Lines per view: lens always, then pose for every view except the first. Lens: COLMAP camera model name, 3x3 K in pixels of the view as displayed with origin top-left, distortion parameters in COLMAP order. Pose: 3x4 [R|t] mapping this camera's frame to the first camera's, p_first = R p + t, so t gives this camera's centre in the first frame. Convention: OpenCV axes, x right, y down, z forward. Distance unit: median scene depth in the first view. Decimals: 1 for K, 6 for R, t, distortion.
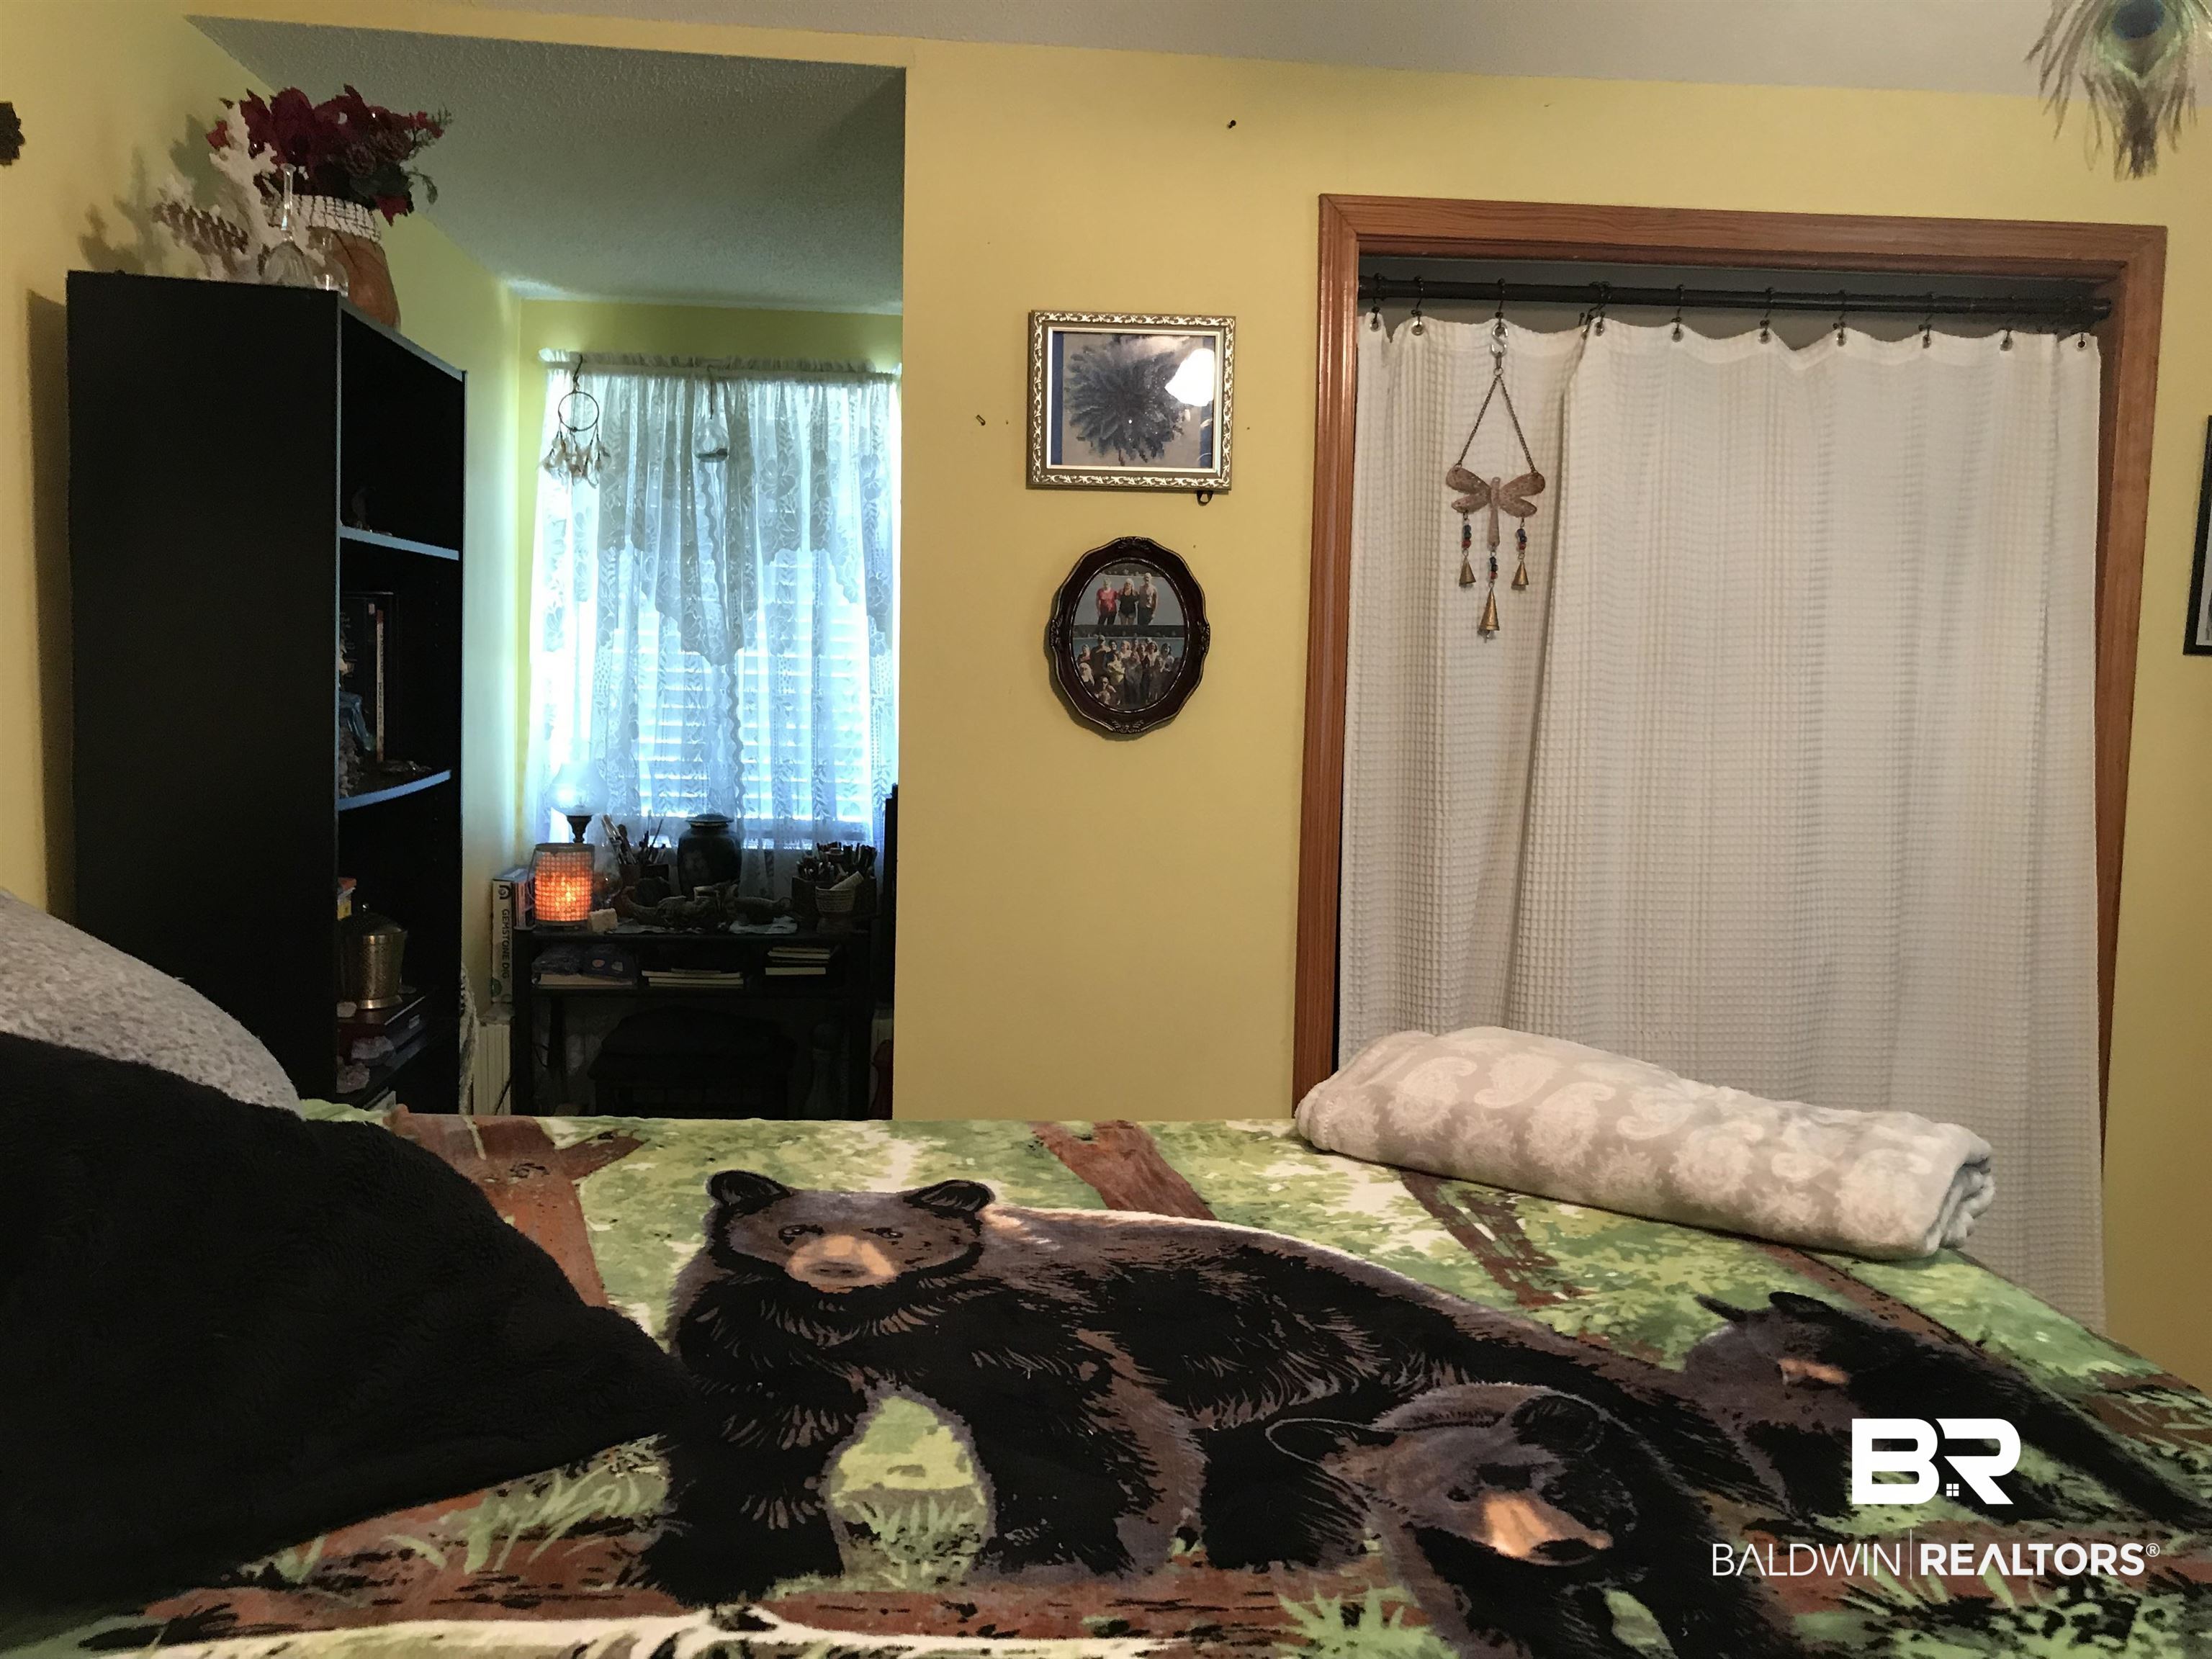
lens RADIAL K [[1802.5, 0, 1100.7], [0, 1802.5, 840.0], [0, 0, 1]] dist [0.057123, -0.087688]
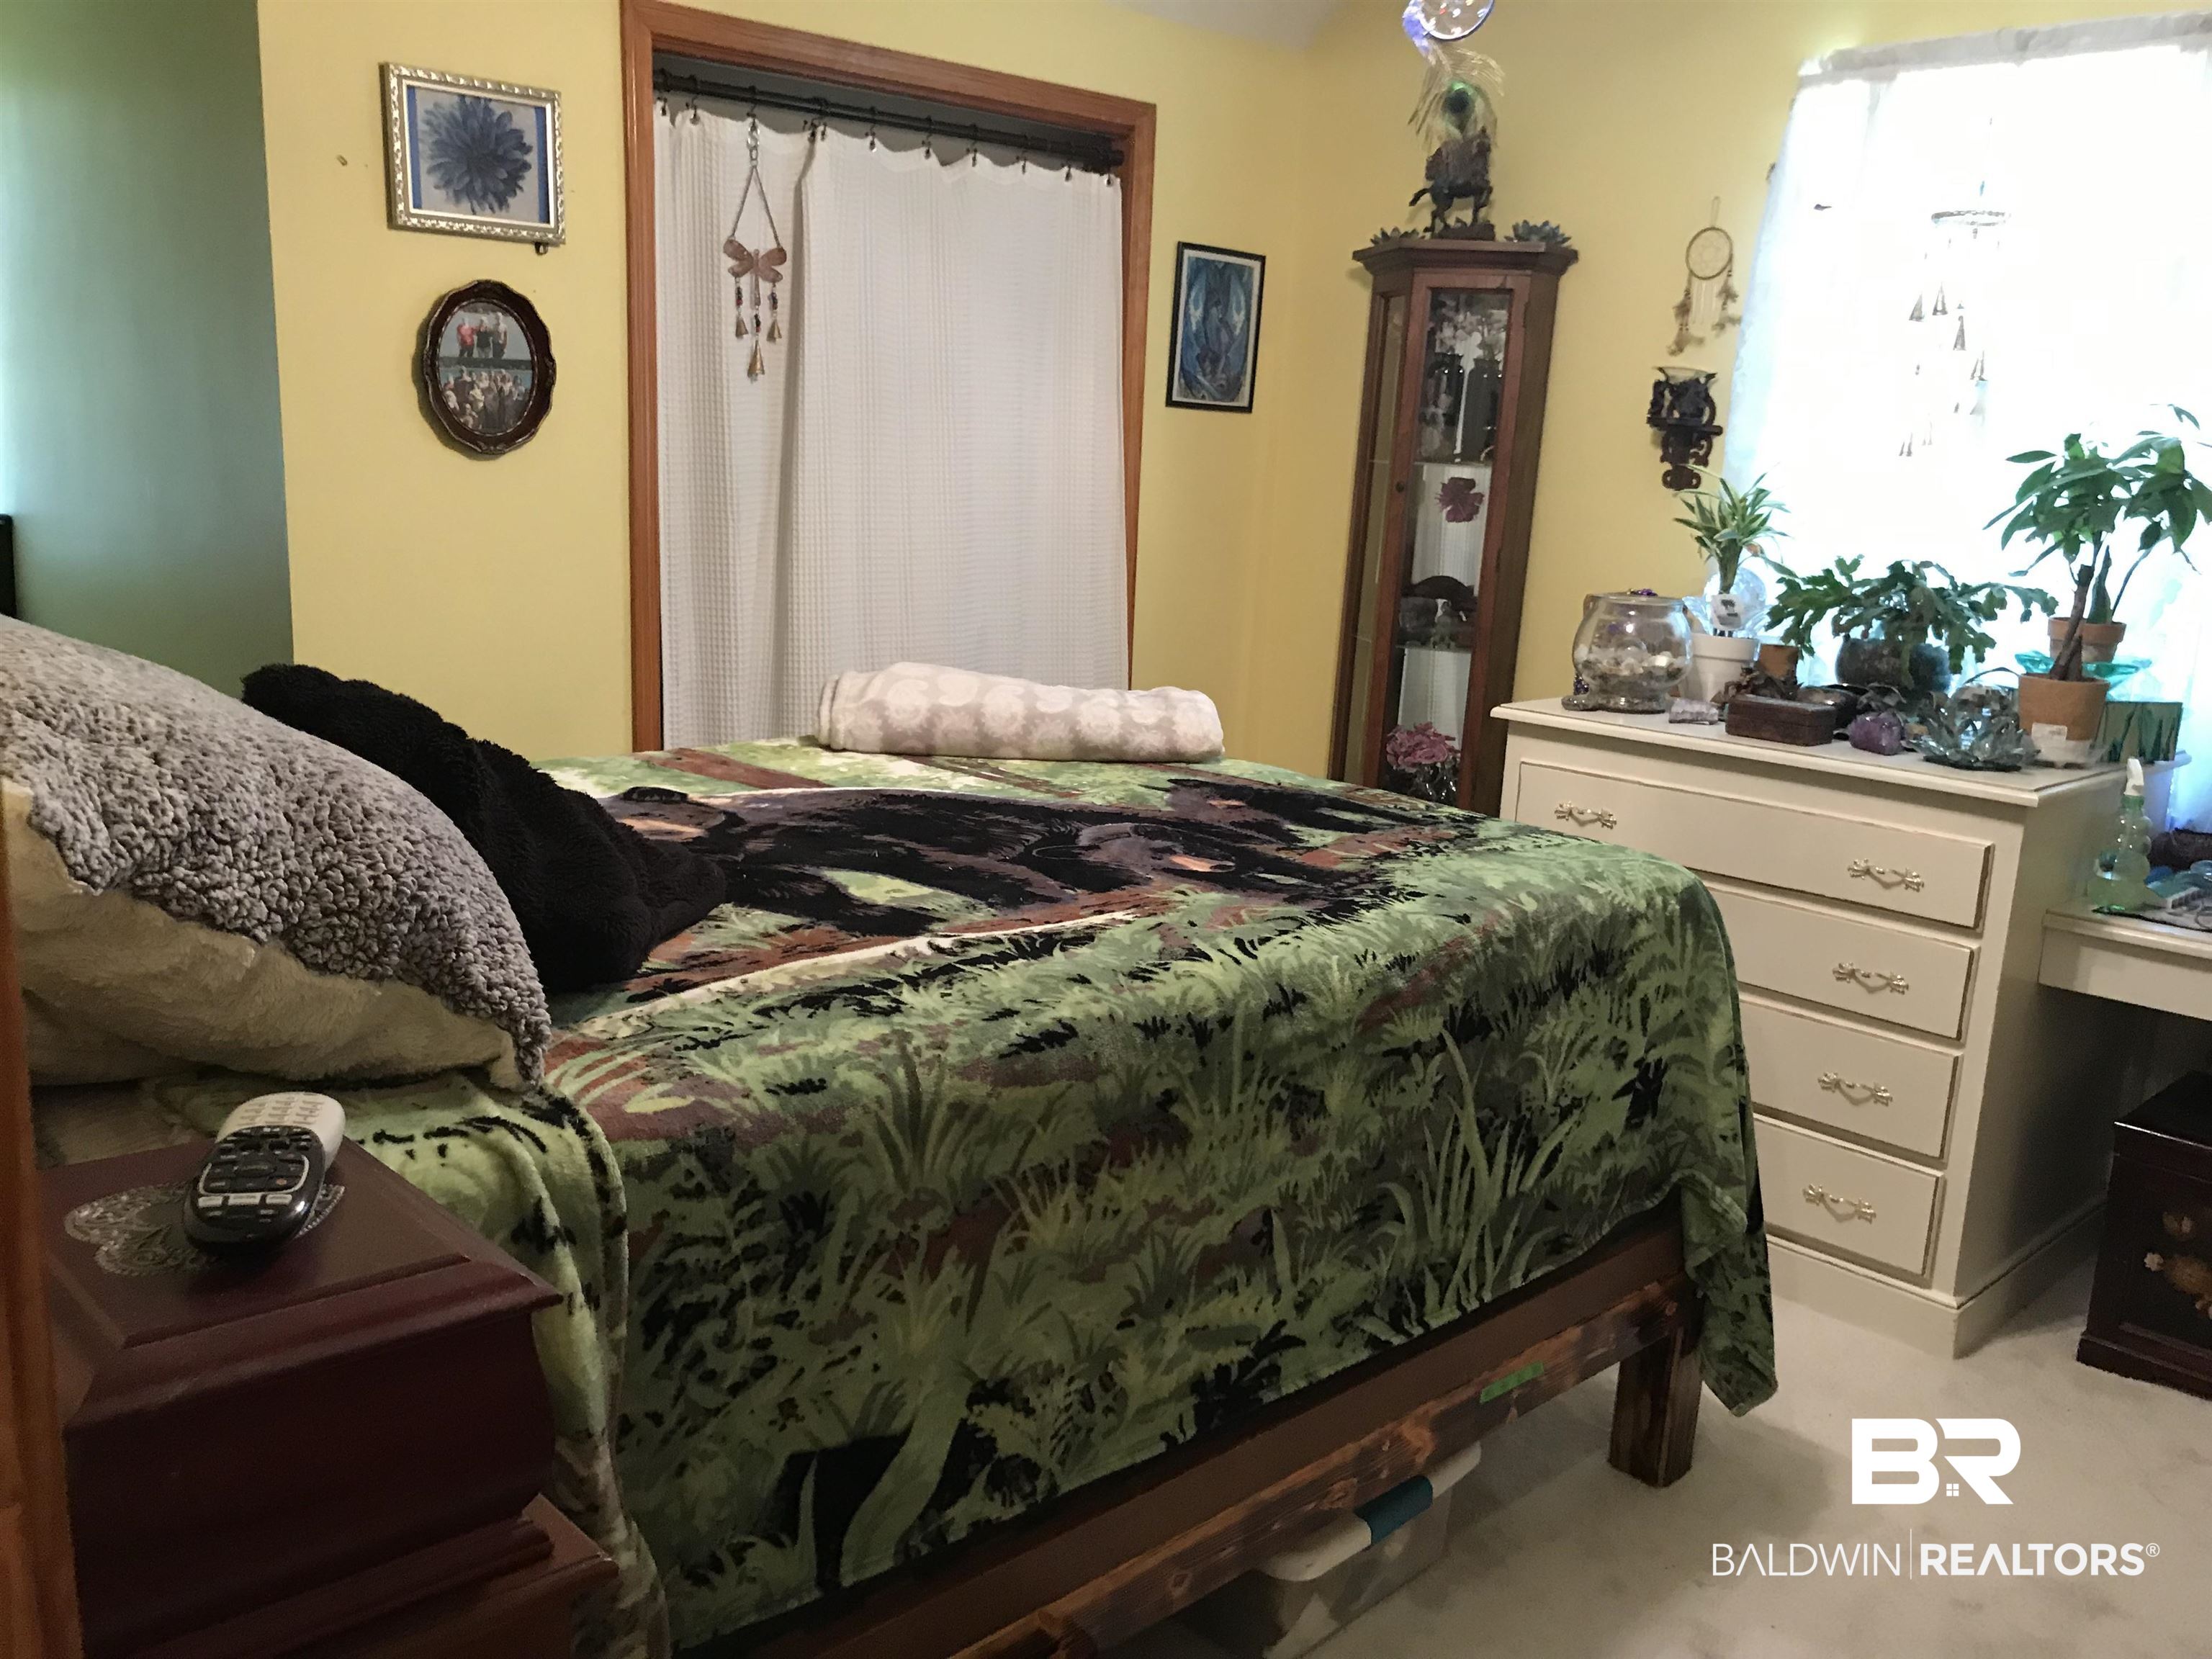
lens RADIAL K [[1802.5, 0, 1100.7], [0, 1802.5, 840.0], [0, 0, 1]] dist [0.057123, -0.087688]
pose [[0.794035, -0.121629, 0.595580, -0.406398], [0.033478, 0.987041, 0.156940, 0.016583], [-0.606950, -0.104677, 0.787816, -0.191915]]
